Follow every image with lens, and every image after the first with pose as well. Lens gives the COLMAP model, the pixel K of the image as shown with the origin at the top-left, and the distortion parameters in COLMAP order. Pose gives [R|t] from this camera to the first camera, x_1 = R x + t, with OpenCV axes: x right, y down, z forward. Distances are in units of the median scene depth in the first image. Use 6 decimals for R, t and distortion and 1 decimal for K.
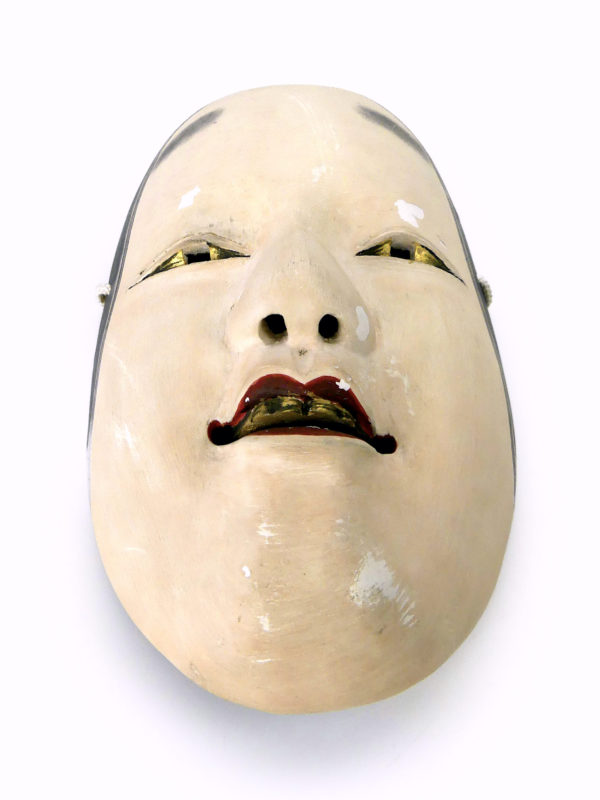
lens RADIAL K [[740.1, 0, 282.9], [0, 740.1, 385.3], [0, 0, 1]] dist [-0.007405, -0.002521]
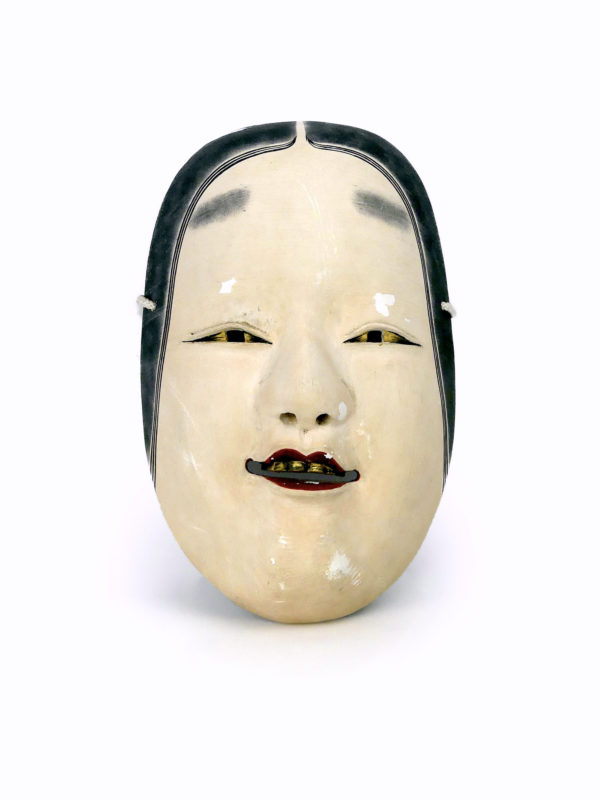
lens RADIAL K [[2196.2, 0, 300.0], [0, 2196.2, 400.0], [0, 0, 1]] dist [-0.007442, 0.009622]
pose [[0.998355, 0.021212, 0.053261, -0.244963], [-0.040668, 0.916846, 0.397165, -2.020896], [-0.040408, -0.398678, 0.916201, -3.423482]]
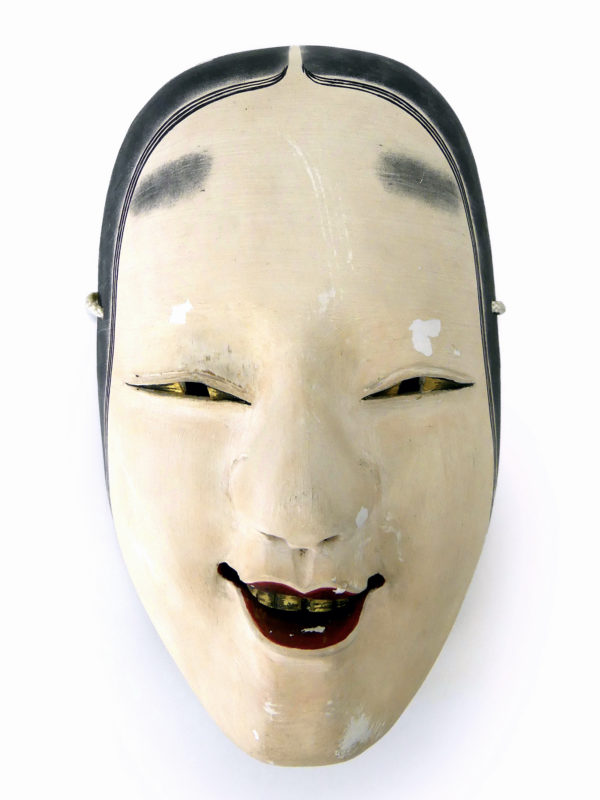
lens RADIAL K [[703.7, 0, 298.0], [0, 703.7, 335.2], [0, 0, 1]] dist [-0.029733, -0.001627]
pose [[0.999819, 0.003750, 0.018665, -0.001042], [-0.013891, 0.814134, 0.580511, -0.855999], [-0.013018, -0.580665, 0.814038, 0.345427]]
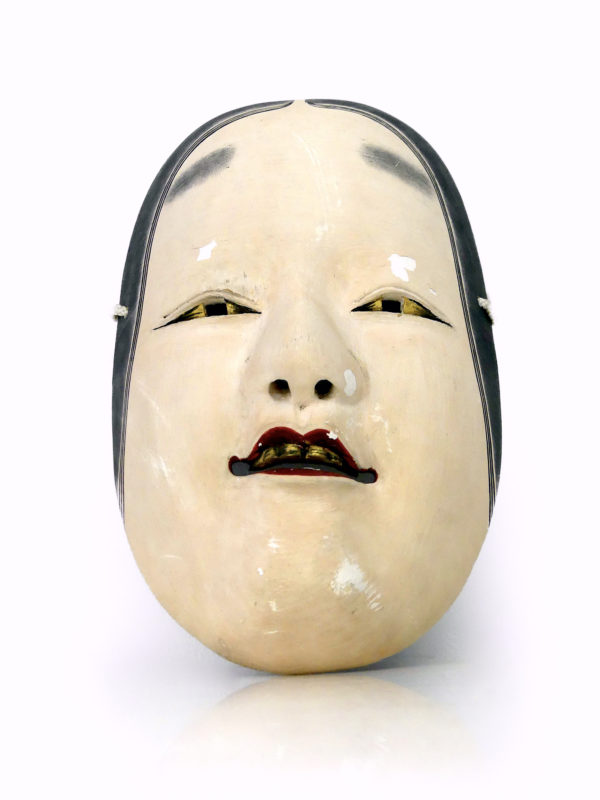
lens RADIAL K [[1697.3, 0, 300.0], [0, 1697.3, 400.0], [0, 0, 1]] dist [0.073558, 0.103580]
pose [[0.999839, 0.001402, -0.017886, 0.072814], [0.000827, 0.992286, 0.123970, -0.411850], [0.017922, -0.123965, 0.992125, -1.882050]]
